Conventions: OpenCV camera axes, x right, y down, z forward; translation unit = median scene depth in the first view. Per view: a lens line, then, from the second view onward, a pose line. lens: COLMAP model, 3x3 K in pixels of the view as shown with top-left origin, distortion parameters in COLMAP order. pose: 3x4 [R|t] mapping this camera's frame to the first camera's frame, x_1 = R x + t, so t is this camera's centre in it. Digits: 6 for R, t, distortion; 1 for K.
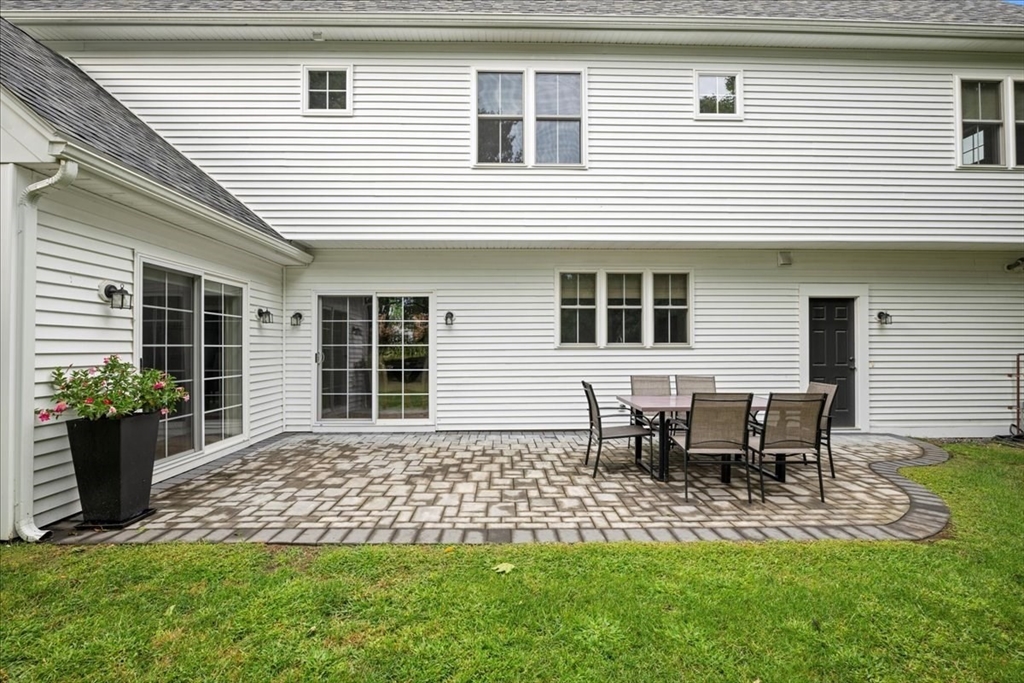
lens RADIAL K [[458.6, 0, 514.2], [0, 458.6, 345.6], [0, 0, 1]] dist [-0.014346, -0.000061]
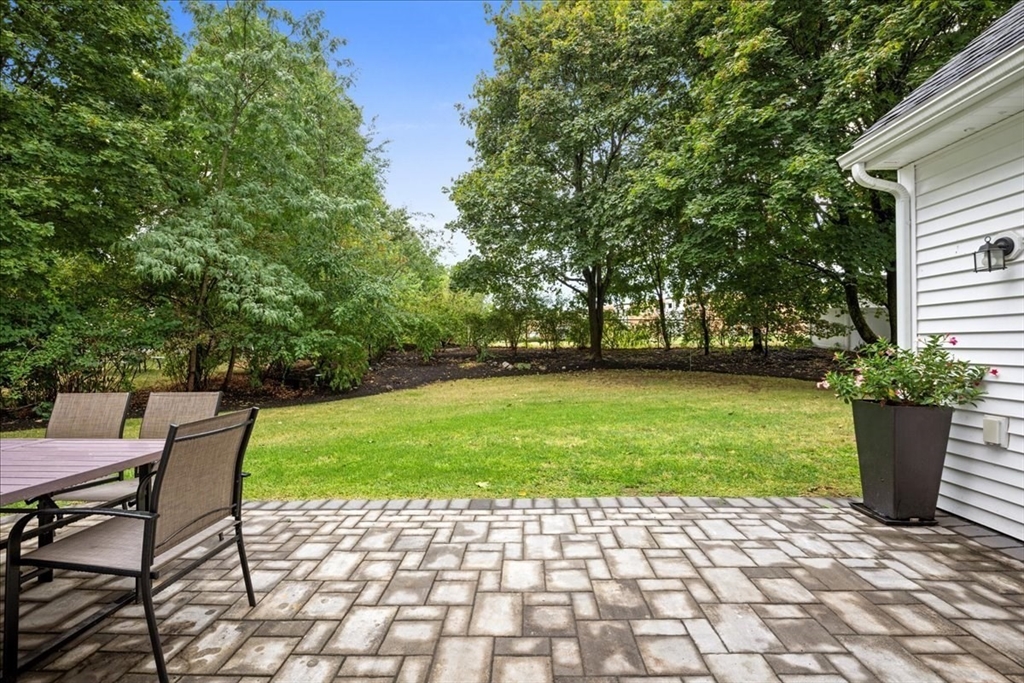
lens RADIAL K [[458.6, 0, 514.2], [0, 458.6, 345.6], [0, 0, 1]] dist [-0.014346, -0.000061]
pose [[-0.998720, 0.010627, 0.049450, -0.131618], [0.010414, 0.999935, -0.004556, 0.030982], [-0.049495, -0.004036, -0.998766, 1.608183]]
